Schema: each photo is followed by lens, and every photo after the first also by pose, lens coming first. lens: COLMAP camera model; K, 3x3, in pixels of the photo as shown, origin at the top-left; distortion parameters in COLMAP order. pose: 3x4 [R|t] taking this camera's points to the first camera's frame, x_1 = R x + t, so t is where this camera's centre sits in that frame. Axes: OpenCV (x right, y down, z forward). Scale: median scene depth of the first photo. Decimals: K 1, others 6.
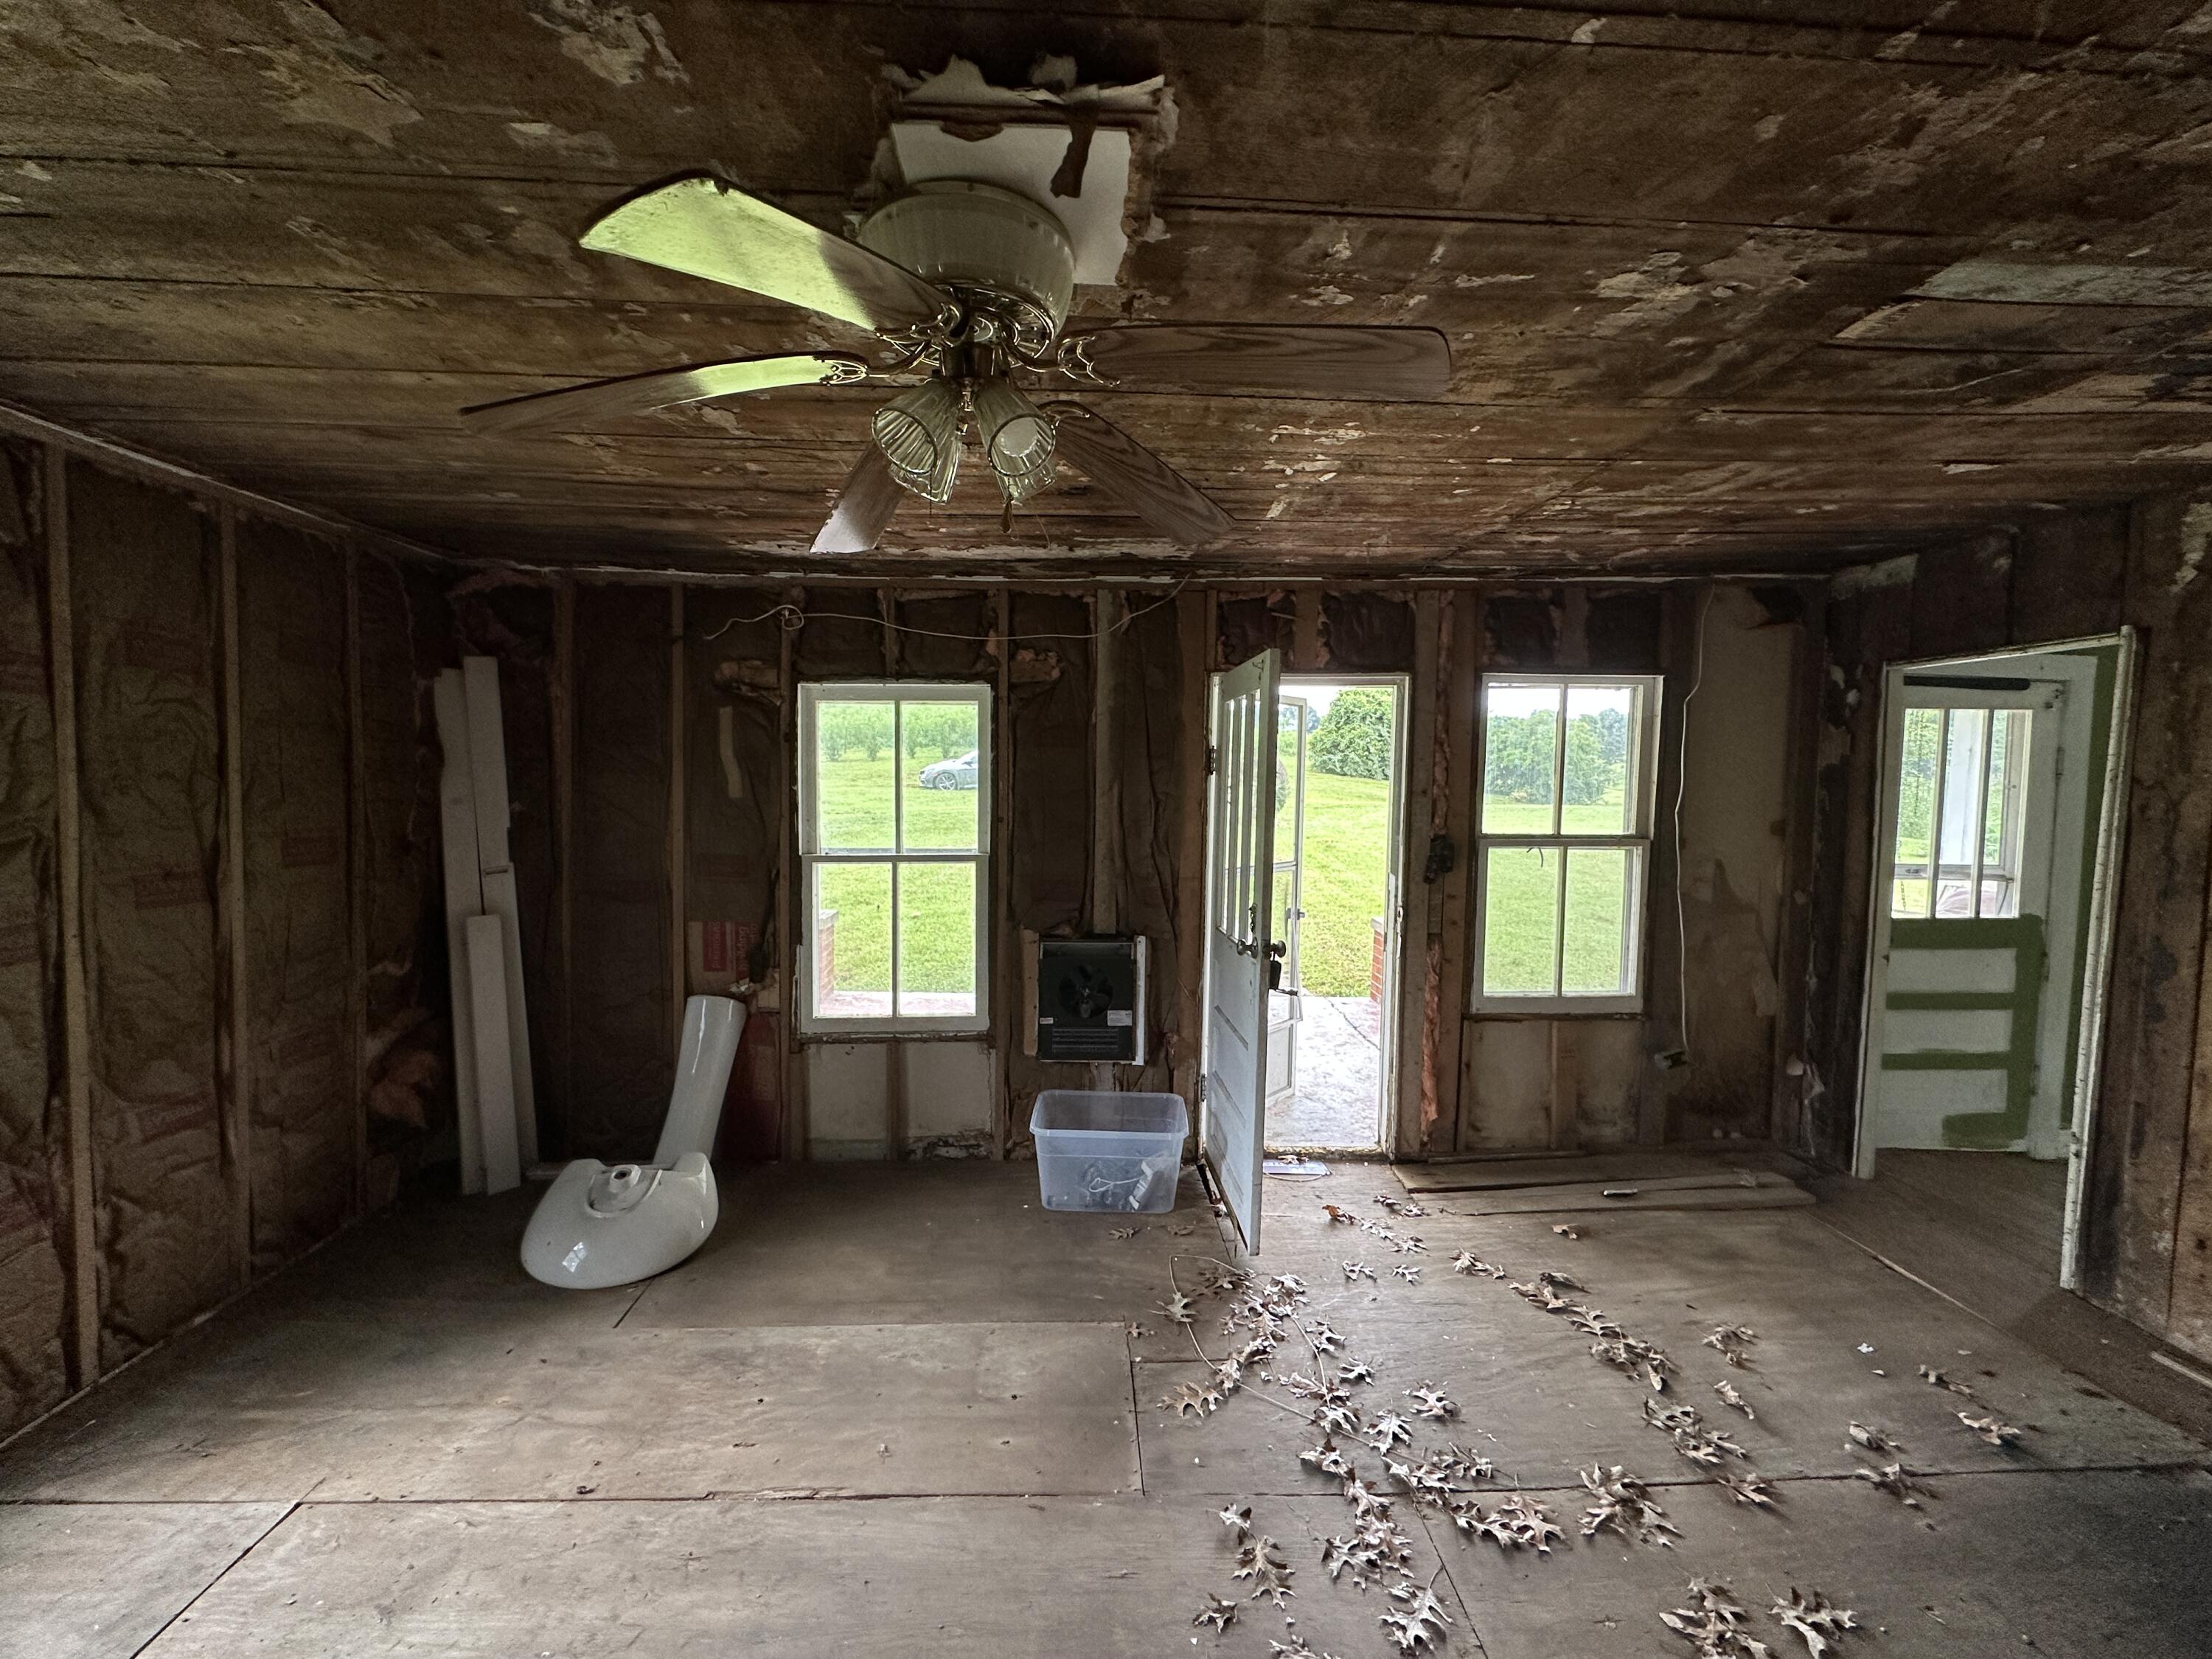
lens RADIAL K [[878.4, 0, 1110.4], [0, 878.4, 839.2], [0, 0, 1]] dist [-0.003582, -0.000429]
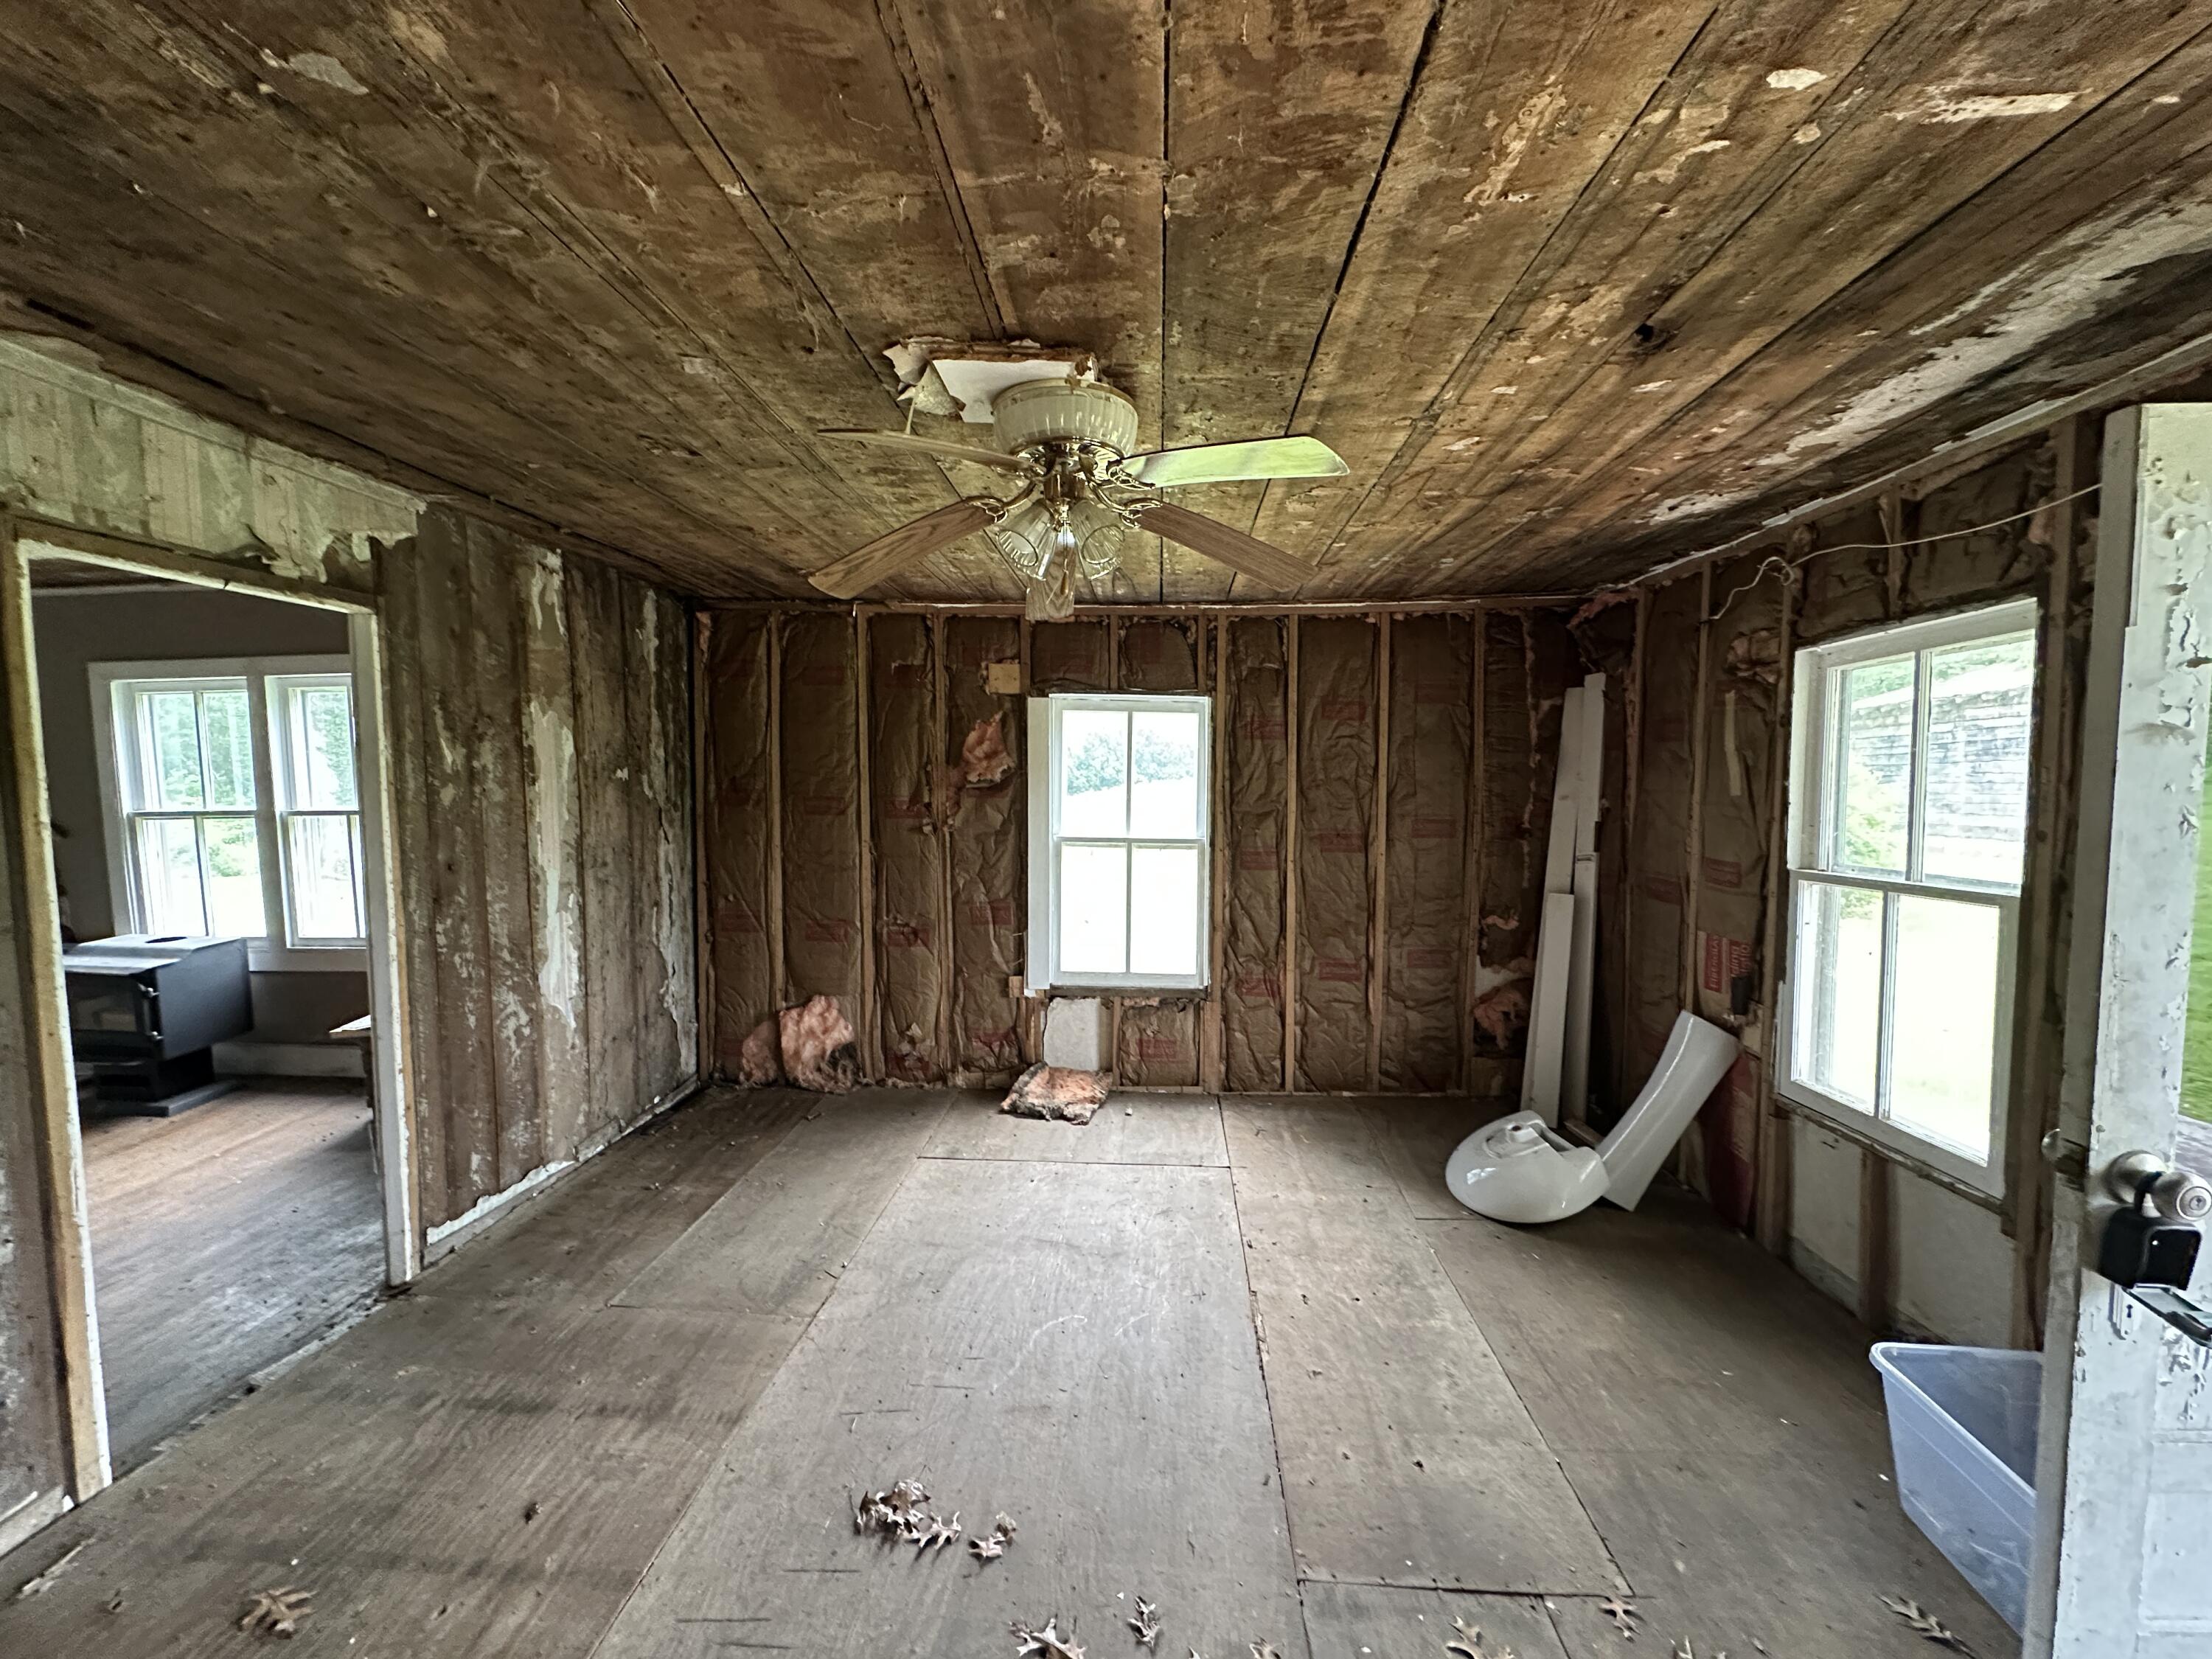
lens RADIAL K [[886.9, 0, 1107.0], [0, 886.9, 840.4], [0, 0, 1]] dist [0.001212, 0.000384]
pose [[-0.109955, 0.052562, -0.992546, 0.585196], [-0.061604, 0.996320, 0.059587, -0.019700], [0.992026, 0.067696, -0.106312, 0.553185]]
